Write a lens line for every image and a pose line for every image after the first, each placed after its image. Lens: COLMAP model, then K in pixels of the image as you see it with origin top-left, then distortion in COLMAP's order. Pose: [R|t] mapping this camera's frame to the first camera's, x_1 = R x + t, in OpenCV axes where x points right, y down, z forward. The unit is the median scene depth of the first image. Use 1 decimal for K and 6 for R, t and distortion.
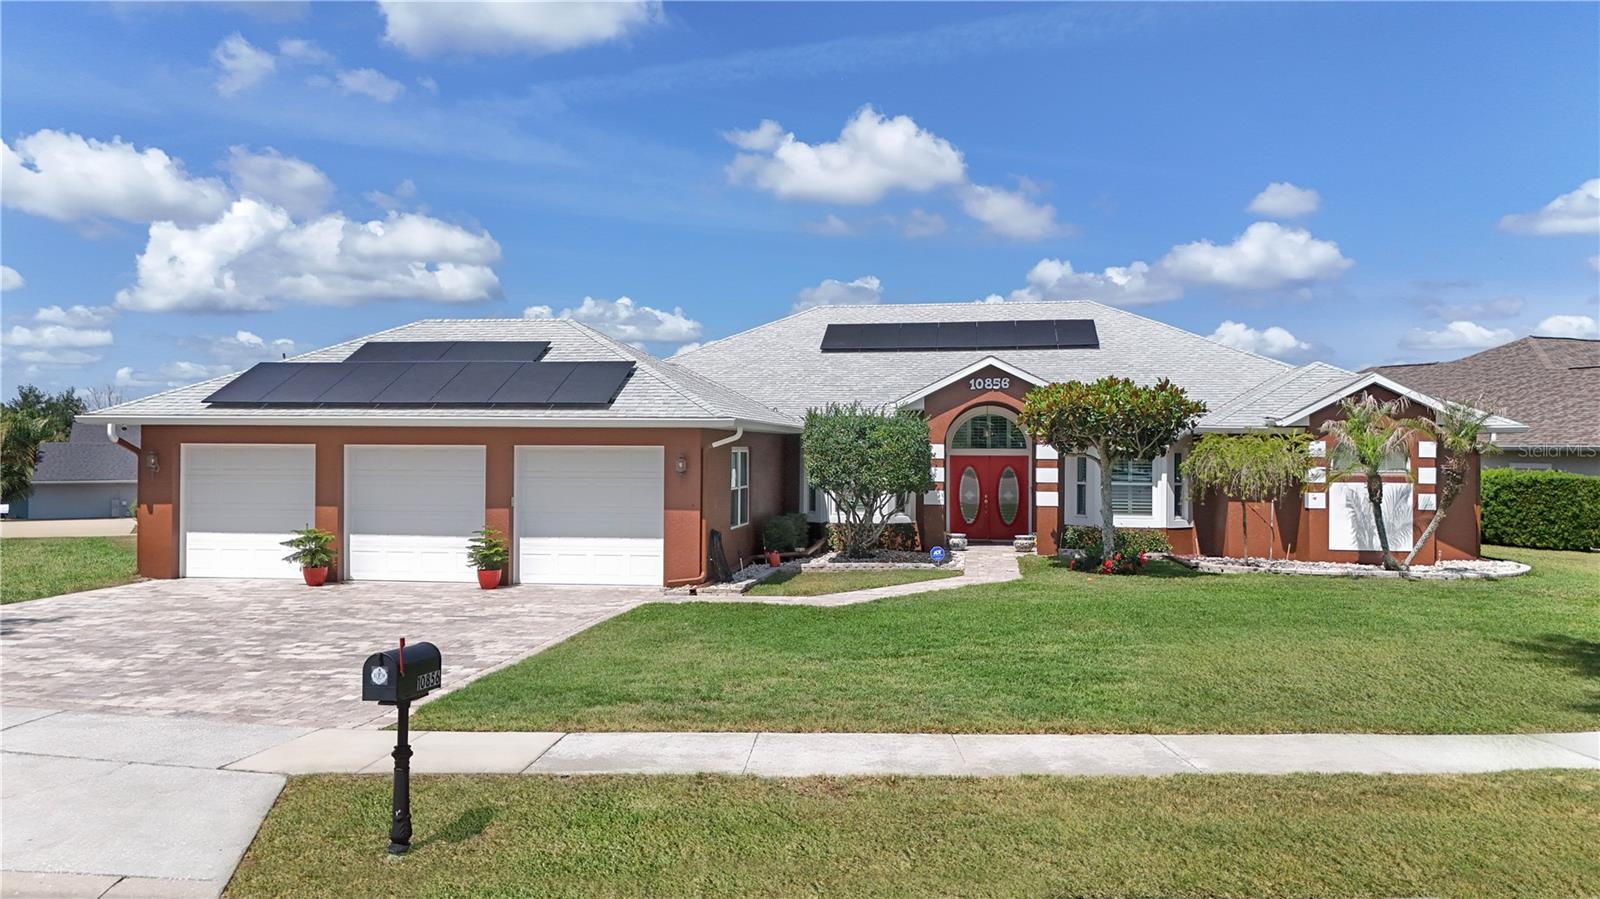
lens RADIAL K [[1043.3, 0, 854.7], [0, 1043.3, 465.7], [0, 0, 1]] dist [0.012969, 0.002084]
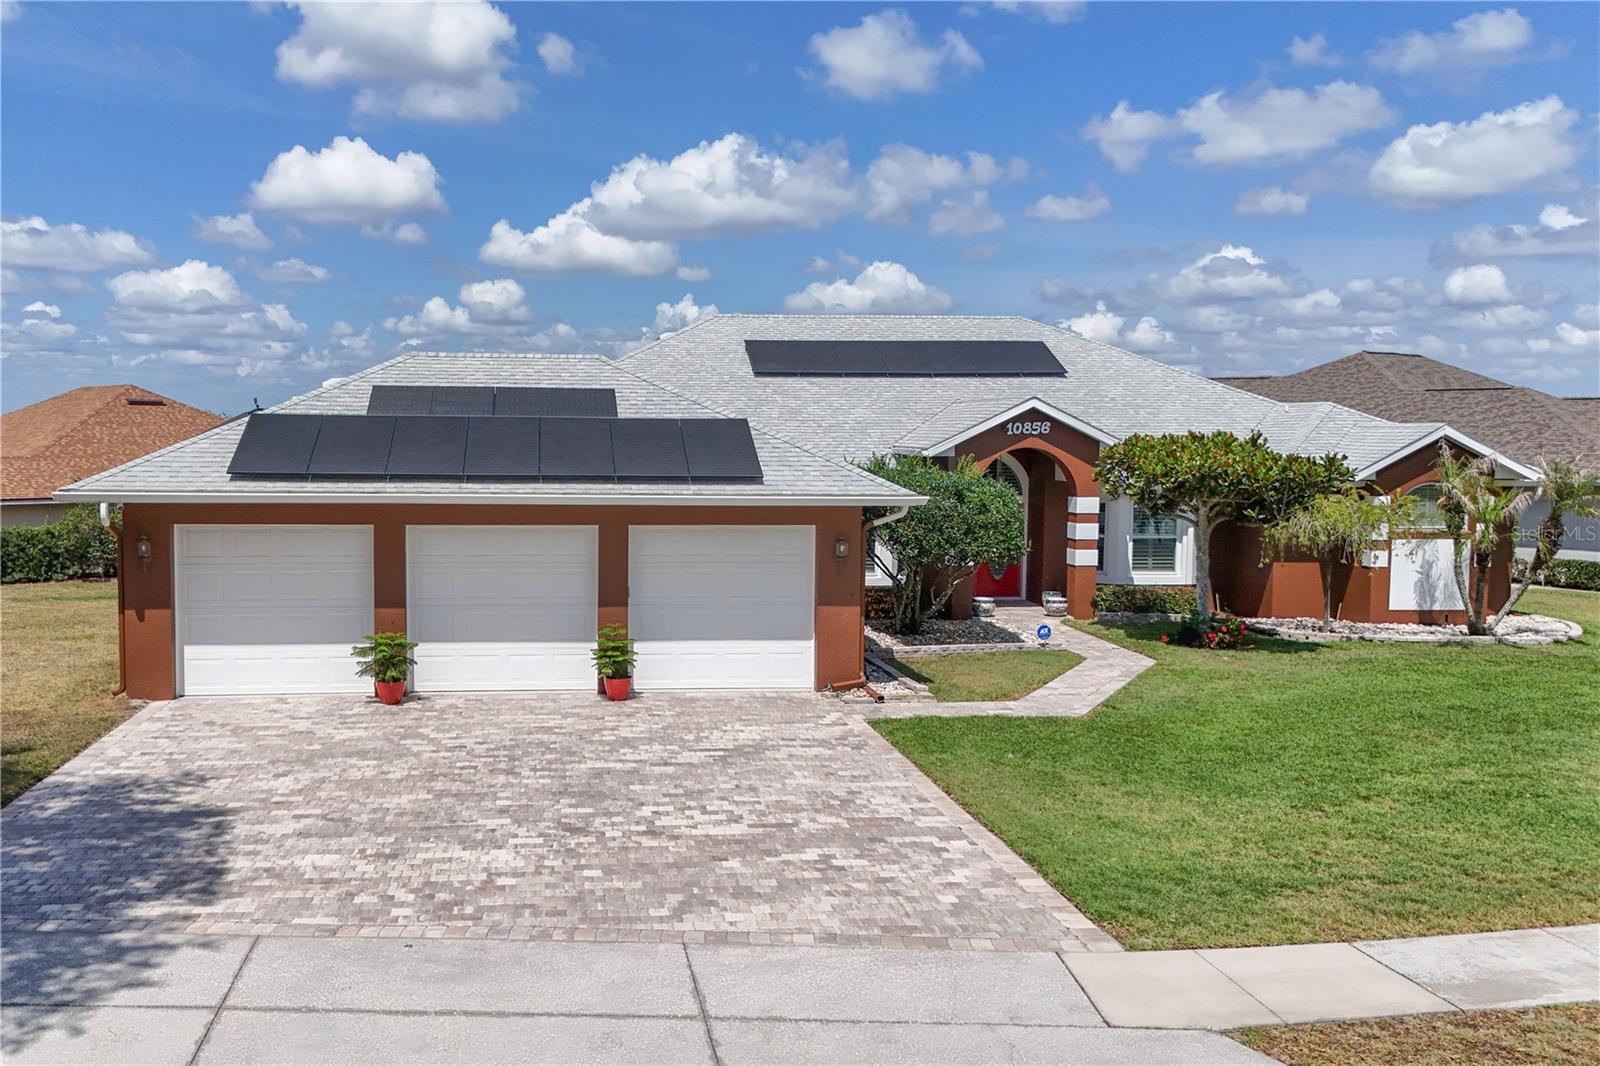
lens RADIAL K [[1249.5, 0, 502.1], [0, 1249.5, 532.3], [0, 0, 1]] dist [0.036620, -0.017918]
pose [[0.977947, -0.018494, 0.208032, -0.589645], [0.000096, 0.996111, 0.088102, -0.094631], [-0.208852, -0.086140, 0.974146, 0.055923]]
